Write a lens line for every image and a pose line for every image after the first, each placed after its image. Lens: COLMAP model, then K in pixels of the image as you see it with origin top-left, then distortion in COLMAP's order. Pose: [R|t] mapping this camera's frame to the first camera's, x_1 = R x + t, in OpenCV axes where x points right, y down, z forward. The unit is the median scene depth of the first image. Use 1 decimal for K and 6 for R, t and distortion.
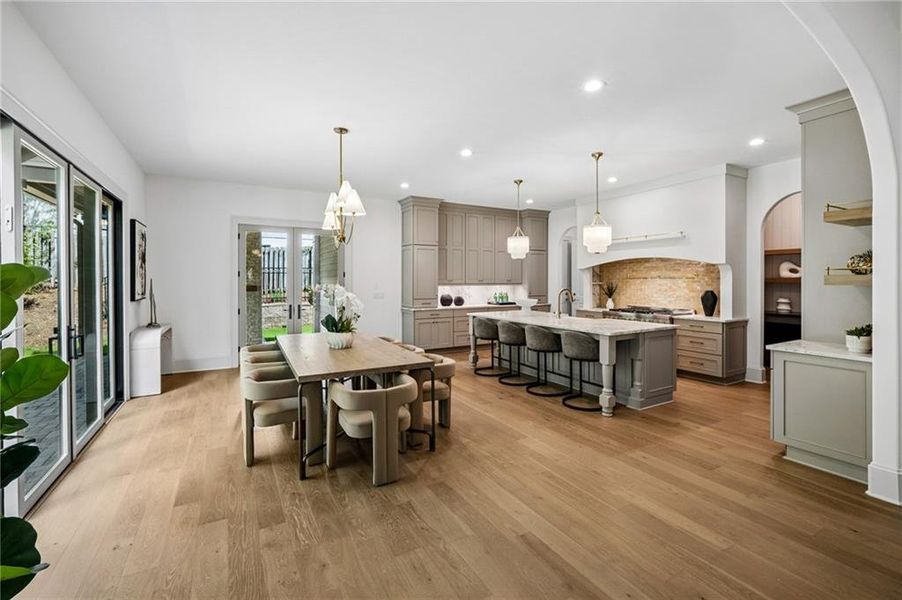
lens RADIAL K [[387.4, 0, 451.8], [0, 387.4, 282.6], [0, 0, 1]] dist [-0.000032, -0.000093]
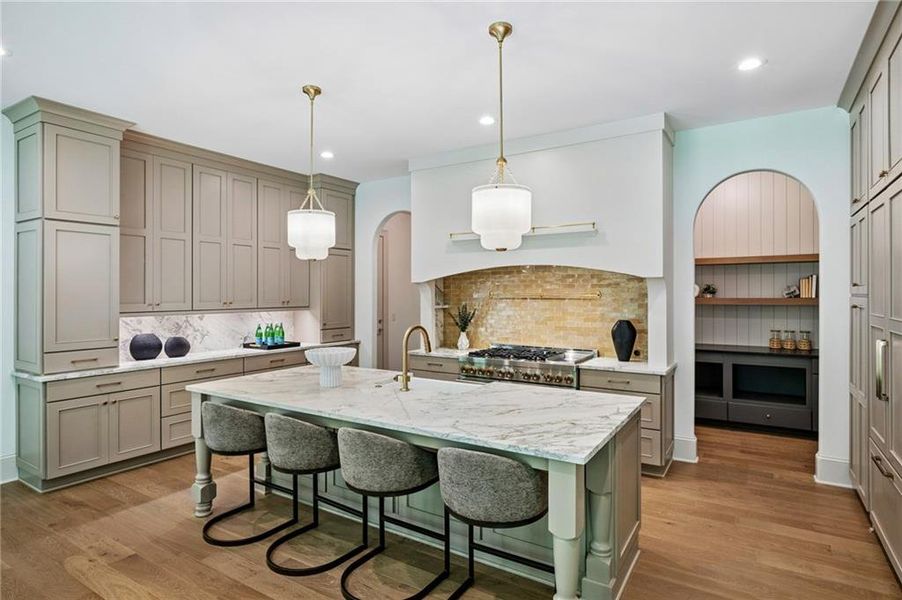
lens RADIAL K [[488.4, 0, 449.6], [0, 488.4, 293.6], [0, 0, 1]] dist [0.001612, -0.000056]
pose [[0.885420, 0.000586, 0.464792, 0.046010], [0.003015, 0.999971, -0.007004, -0.016149], [-0.464782, 0.007603, 0.885392, 0.402098]]
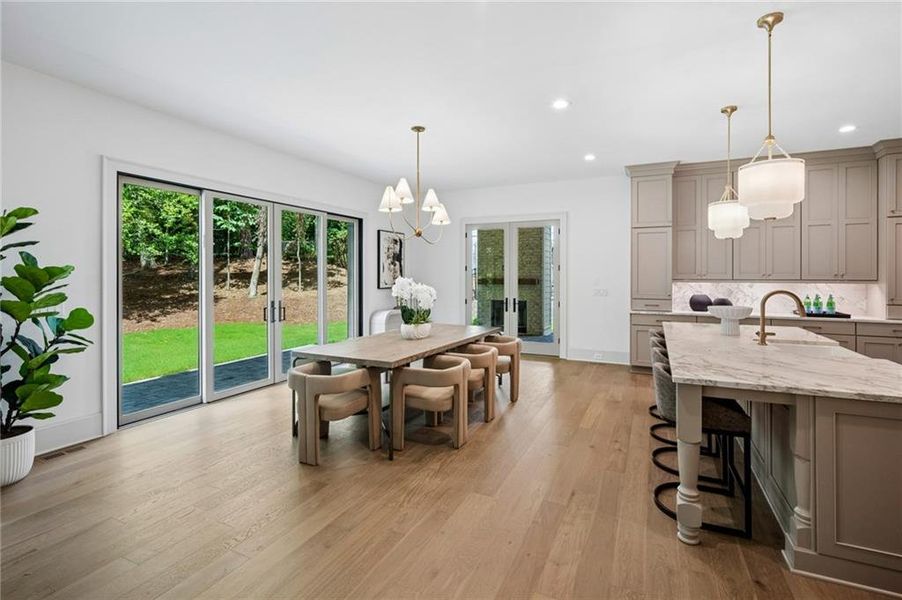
lens RADIAL K [[413.9, 0, 472.8], [0, 413.9, 273.5], [0, 0, 1]] dist [-0.001149, -0.000402]
pose [[0.595696, 0.000340, -0.803210, 0.435792], [-0.007022, 0.999964, -0.004785, -0.001037], [0.803179, 0.008491, 0.595677, 0.291307]]
